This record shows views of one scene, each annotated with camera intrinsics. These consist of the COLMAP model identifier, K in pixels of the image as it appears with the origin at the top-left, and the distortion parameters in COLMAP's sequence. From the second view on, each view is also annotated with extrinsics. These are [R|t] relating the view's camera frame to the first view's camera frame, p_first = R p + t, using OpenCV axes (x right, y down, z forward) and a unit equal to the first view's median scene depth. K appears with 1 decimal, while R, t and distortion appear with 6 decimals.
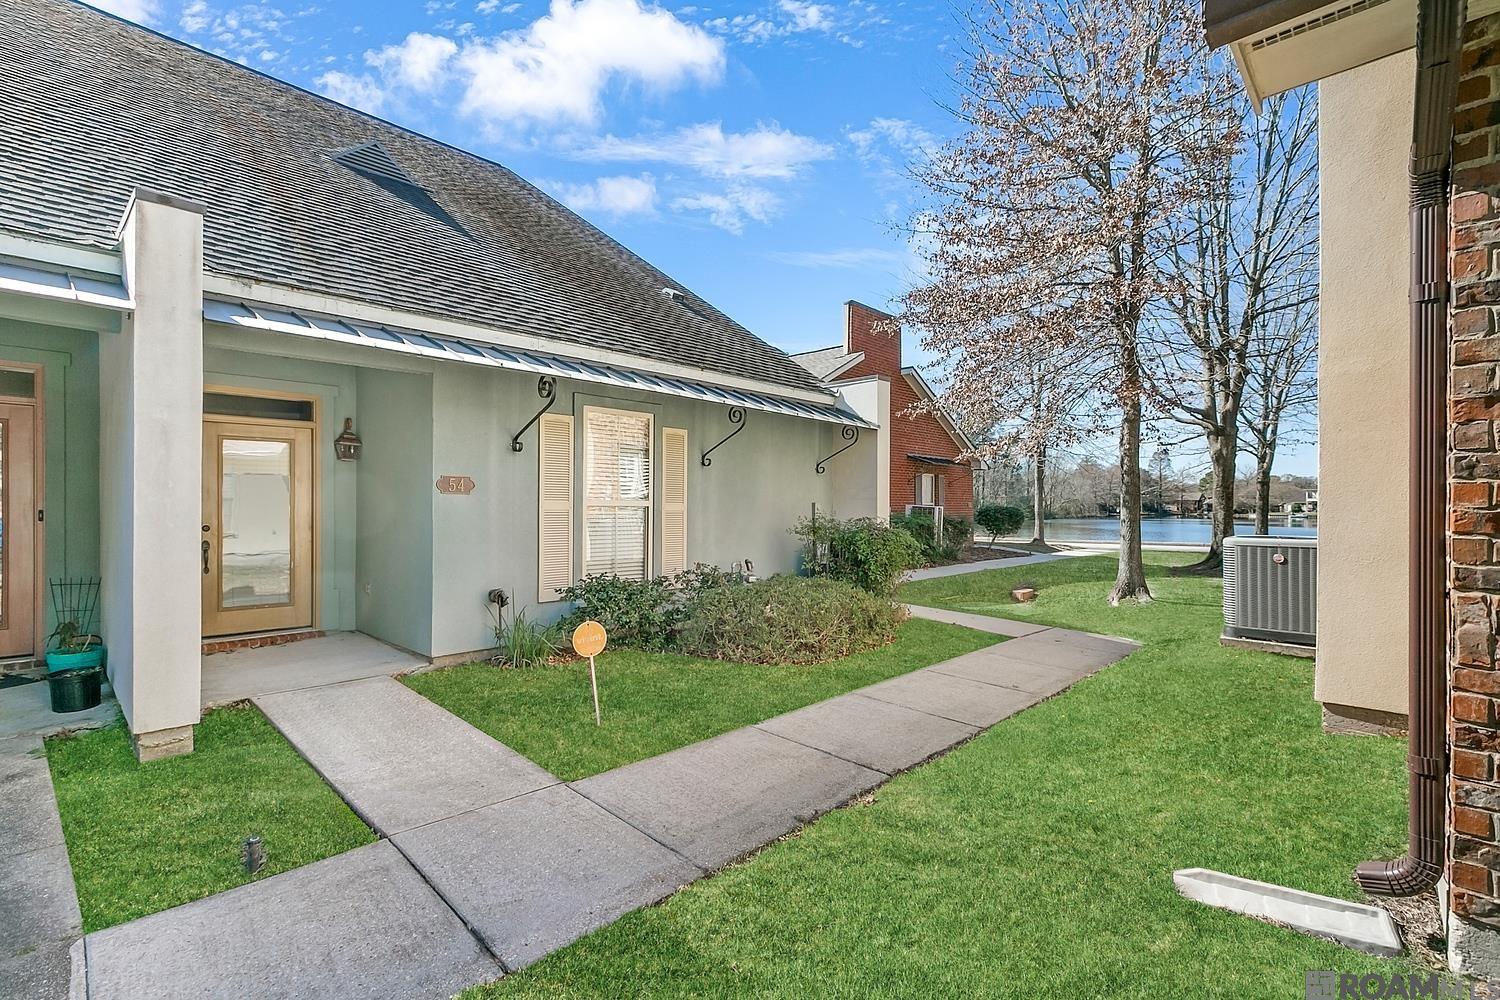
lens RADIAL K [[676.9, 0, 748.1], [0, 676.9, 503.9], [0, 0, 1]] dist [-0.000457, -0.001220]
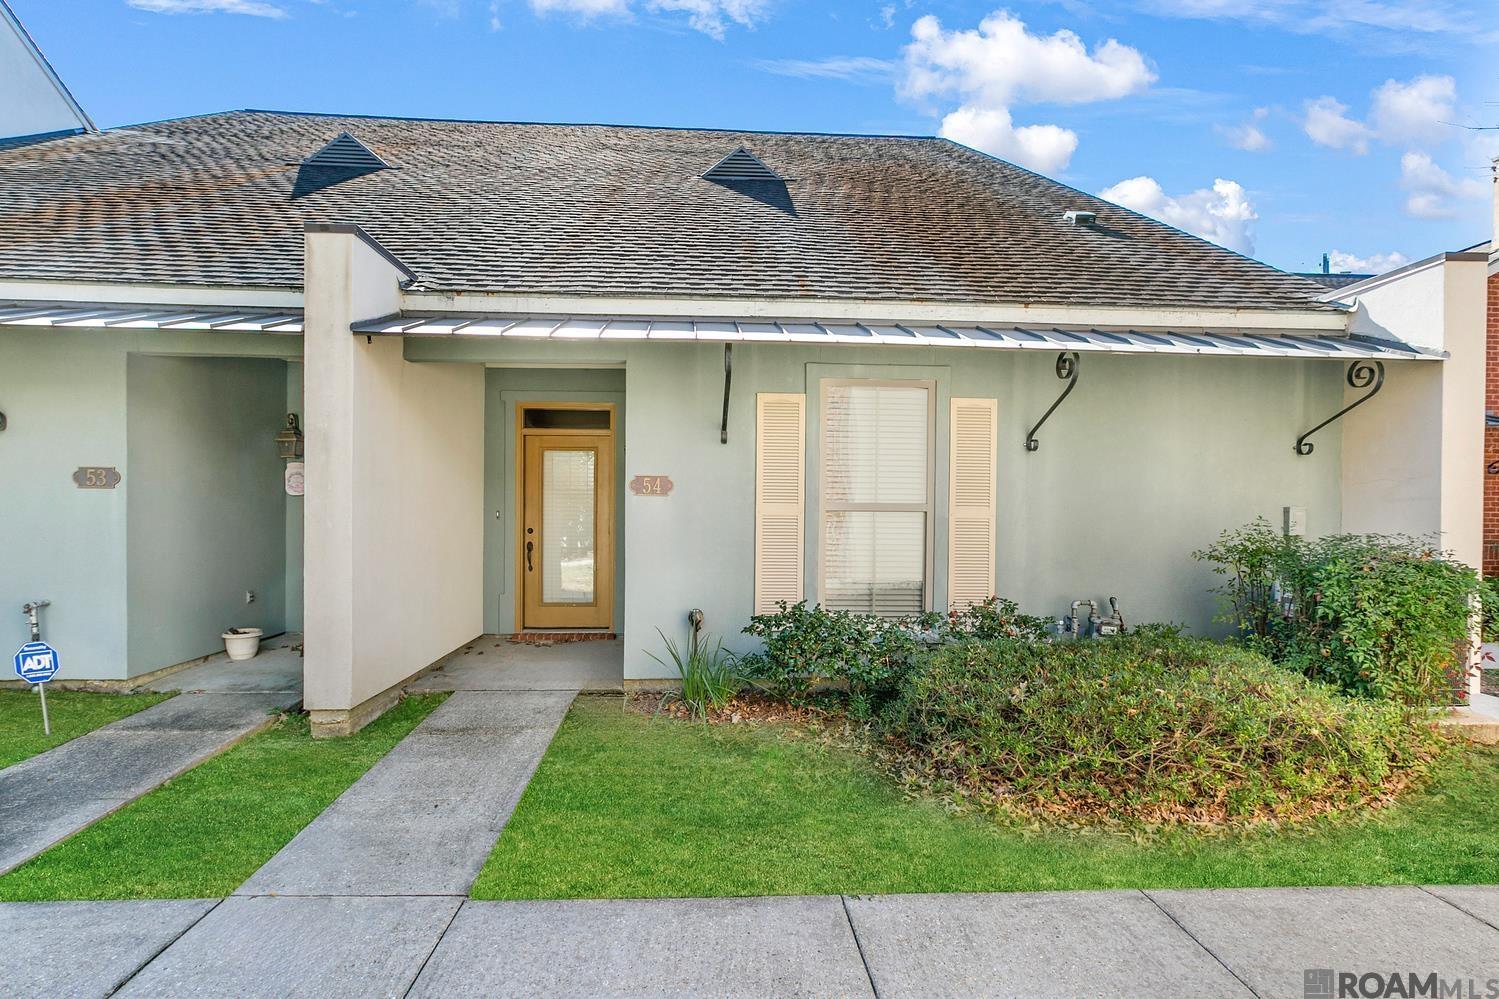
lens RADIAL K [[742.8, 0, 747.1], [0, 742.8, 496.6], [0, 0, 1]] dist [-0.000402, -0.000104]
pose [[0.734112, -0.006016, -0.679002, 0.223826], [0.000066, 0.999961, -0.008789, -0.004500], [0.679029, 0.006407, 0.734084, 0.283649]]
